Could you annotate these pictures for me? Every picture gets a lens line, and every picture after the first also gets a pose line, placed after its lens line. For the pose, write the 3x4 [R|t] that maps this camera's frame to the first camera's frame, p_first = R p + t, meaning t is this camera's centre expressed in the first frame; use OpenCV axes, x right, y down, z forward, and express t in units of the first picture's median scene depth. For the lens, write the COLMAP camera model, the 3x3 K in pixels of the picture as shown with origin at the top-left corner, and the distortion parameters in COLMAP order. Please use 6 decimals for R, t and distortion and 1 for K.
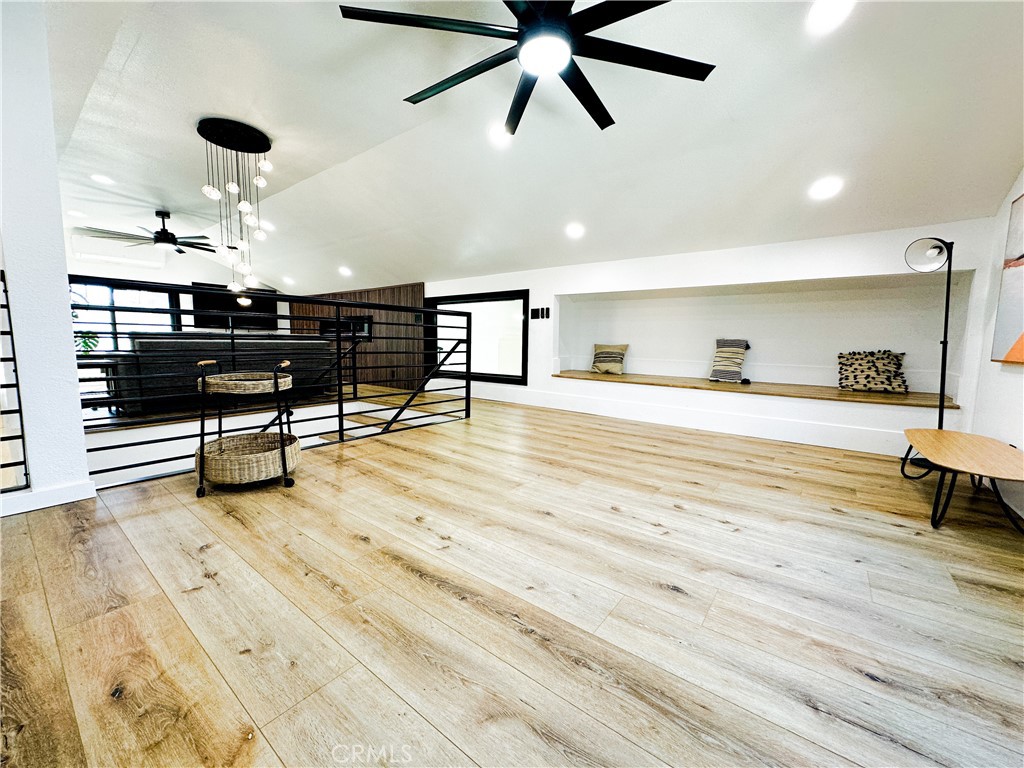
lens RADIAL K [[410.1, 0, 513.1], [0, 410.1, 385.2], [0, 0, 1]] dist [-0.001496, 0.000283]
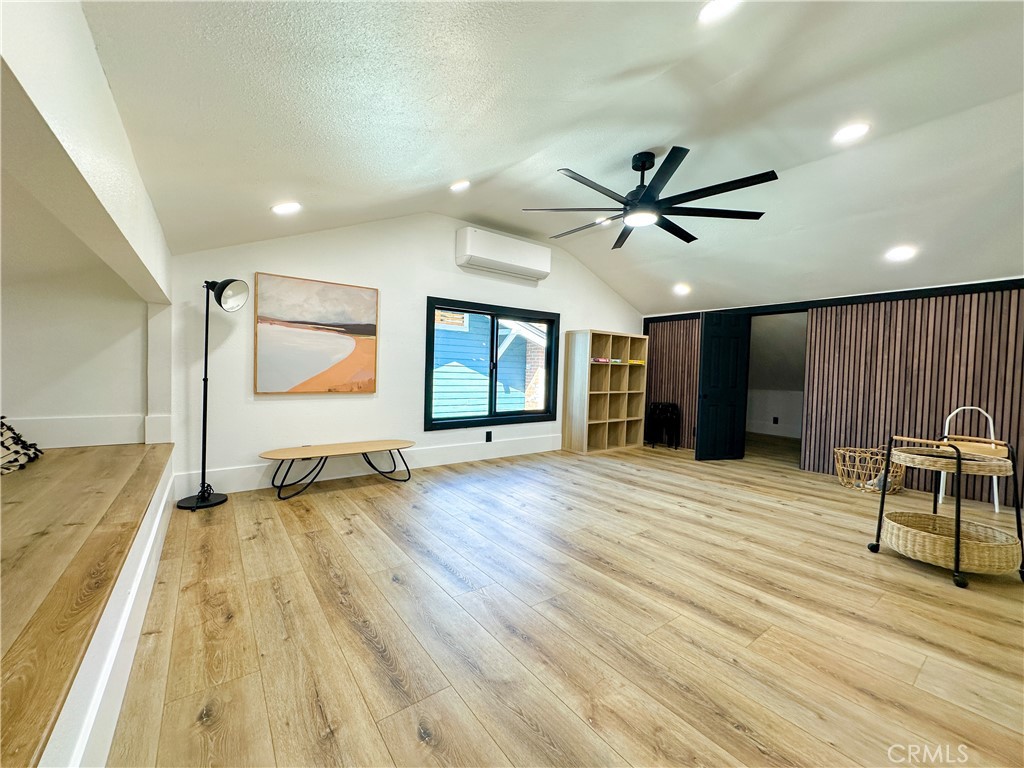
lens RADIAL K [[410.1, 0, 513.1], [0, 410.1, 385.2], [0, 0, 1]] dist [-0.001496, 0.000283]
pose [[-0.962508, -0.052292, 0.266164, 0.073290], [-0.012668, 0.988837, 0.148463, -0.305173], [-0.270956, 0.139525, -0.952426, 2.147516]]
